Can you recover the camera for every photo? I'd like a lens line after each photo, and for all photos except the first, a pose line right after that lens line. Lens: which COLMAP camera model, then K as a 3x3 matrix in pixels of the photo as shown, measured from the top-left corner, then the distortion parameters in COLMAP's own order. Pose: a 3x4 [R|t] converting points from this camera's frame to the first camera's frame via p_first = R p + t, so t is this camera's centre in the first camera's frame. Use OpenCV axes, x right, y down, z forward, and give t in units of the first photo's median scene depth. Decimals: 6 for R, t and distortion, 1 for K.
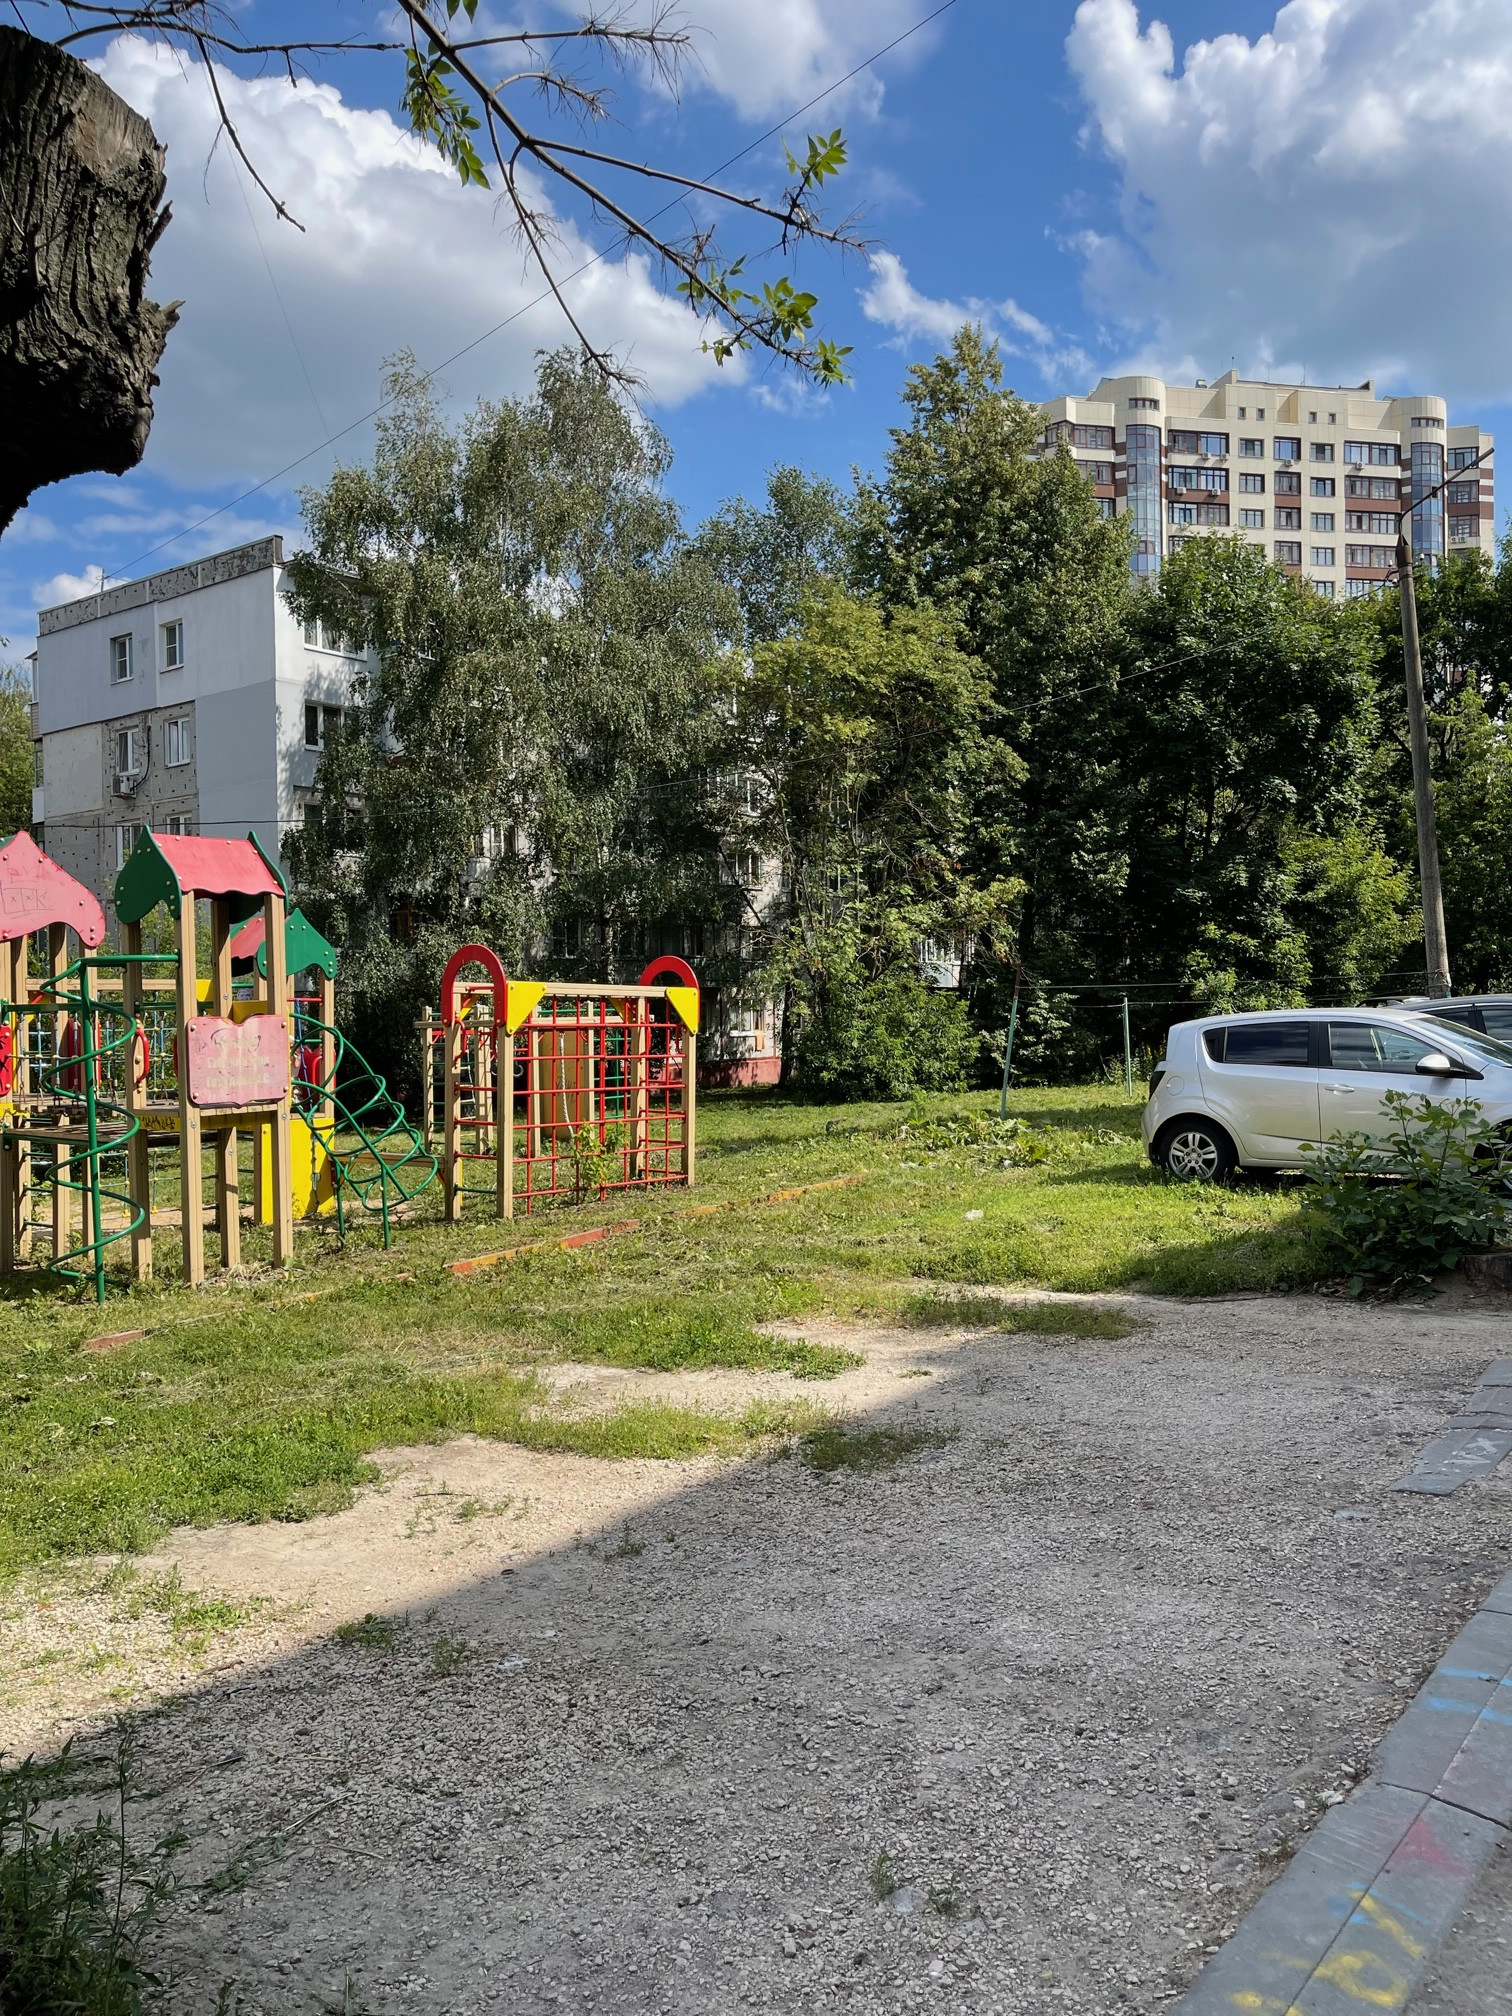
lens RADIAL K [[1548.0, 0, 757.7], [0, 1548.0, 1012.8], [0, 0, 1]] dist [0.035691, -0.001953]
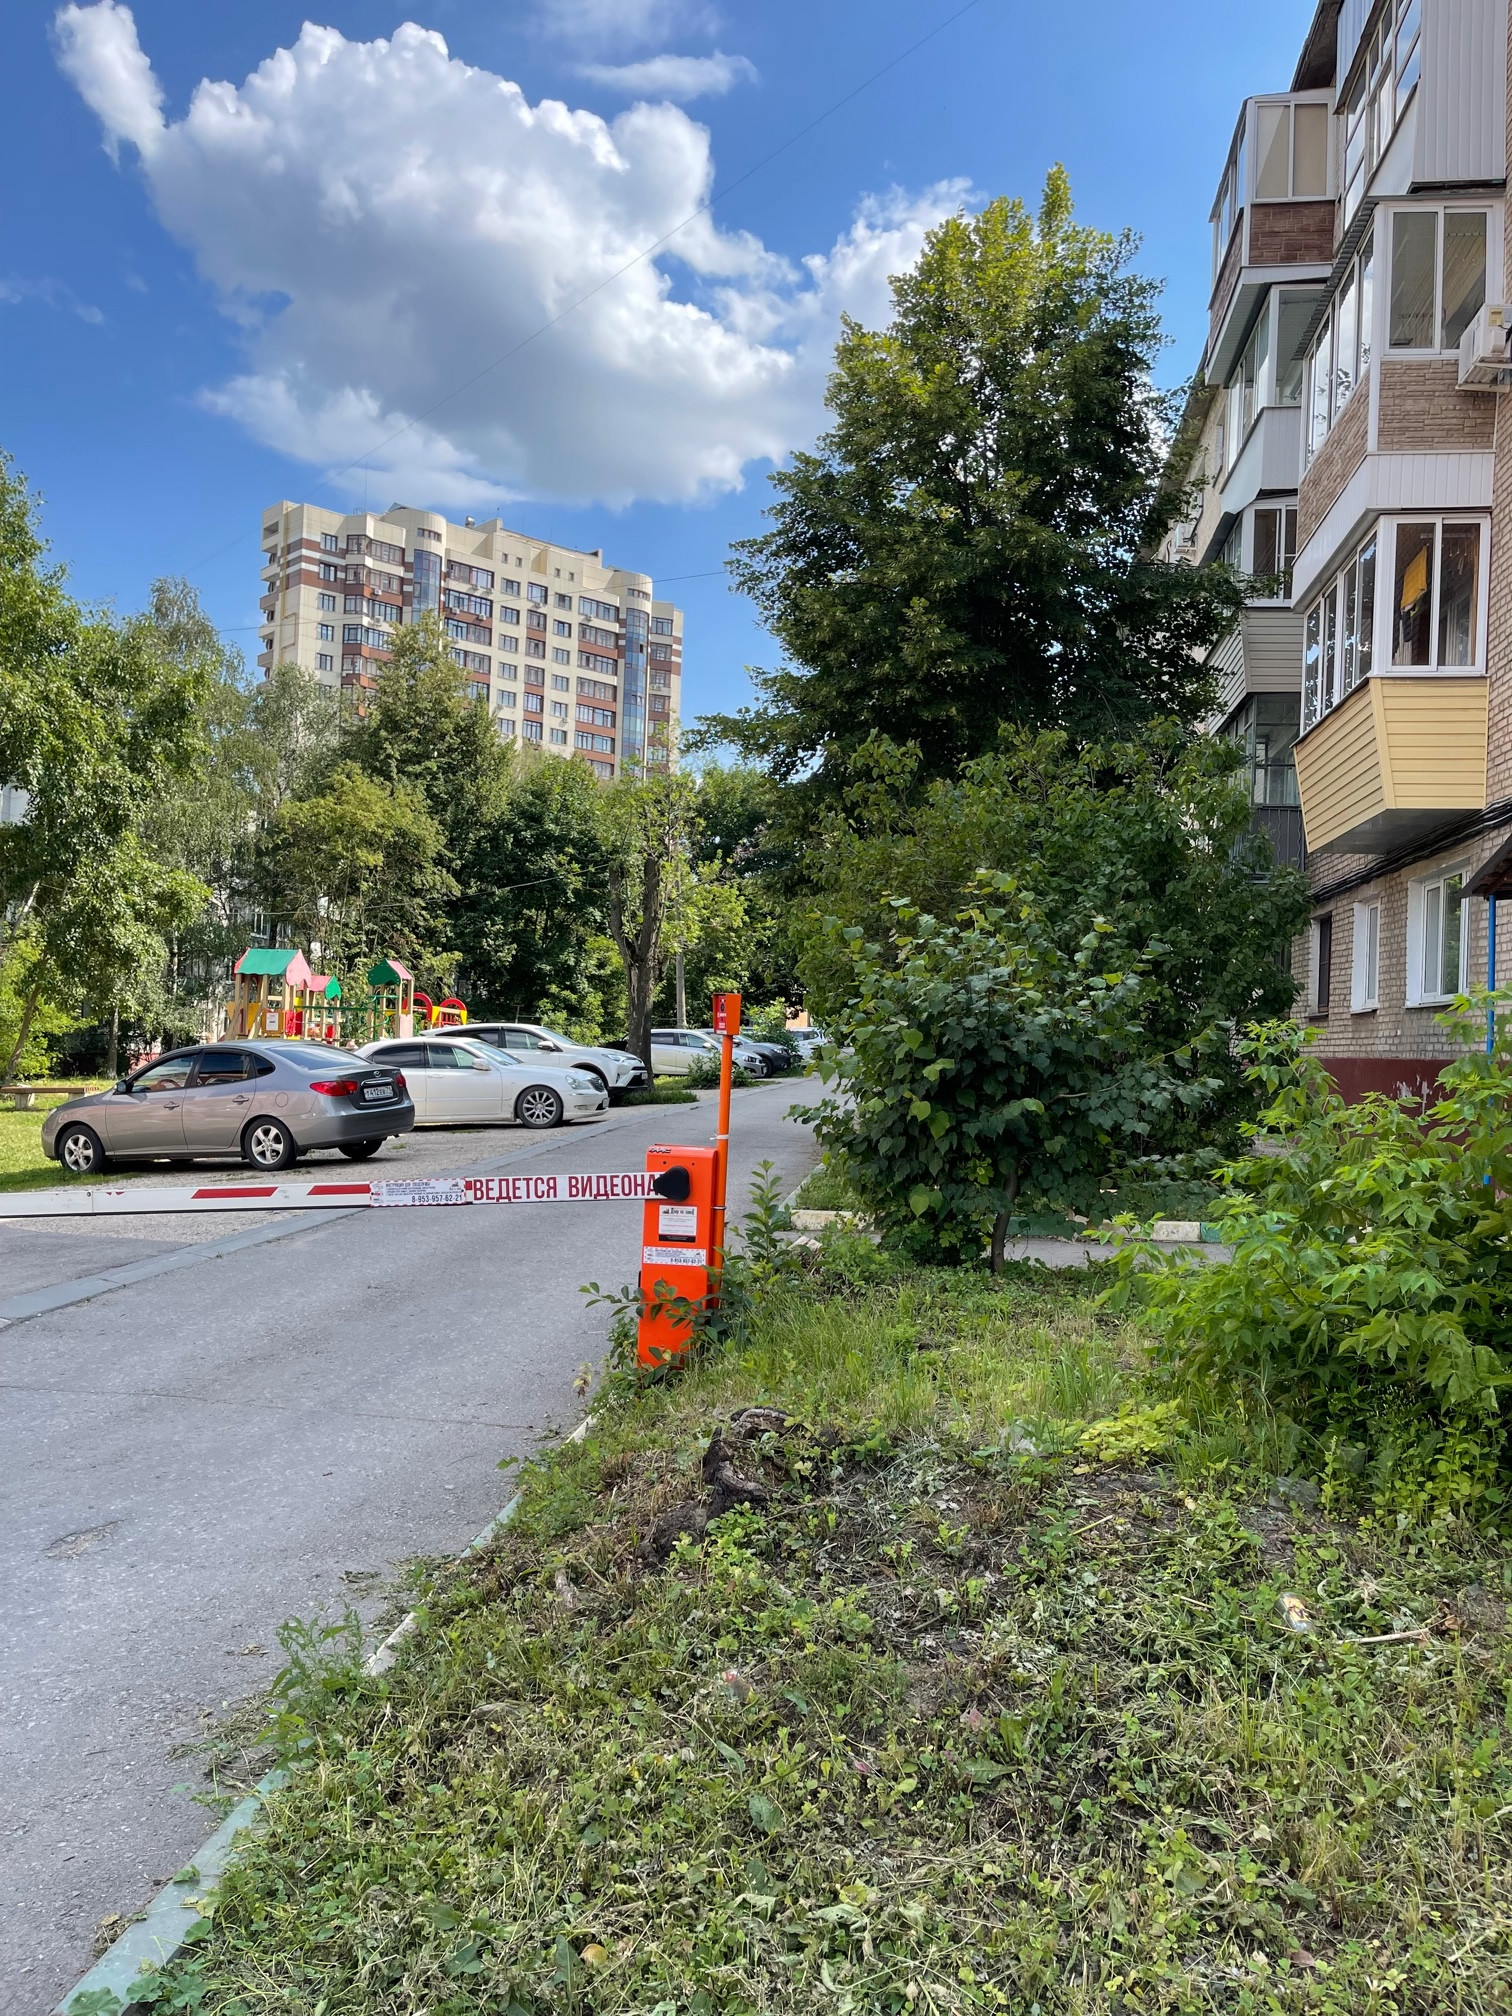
lens RADIAL K [[1548.0, 0, 757.7], [0, 1548.0, 1012.8], [0, 0, 1]] dist [0.035691, -0.001953]
pose [[0.870460, 0.059526, 0.488626, -0.098169], [-0.050613, 0.998223, -0.031443, 0.004972], [-0.489630, 0.002639, 0.871926, -0.175861]]
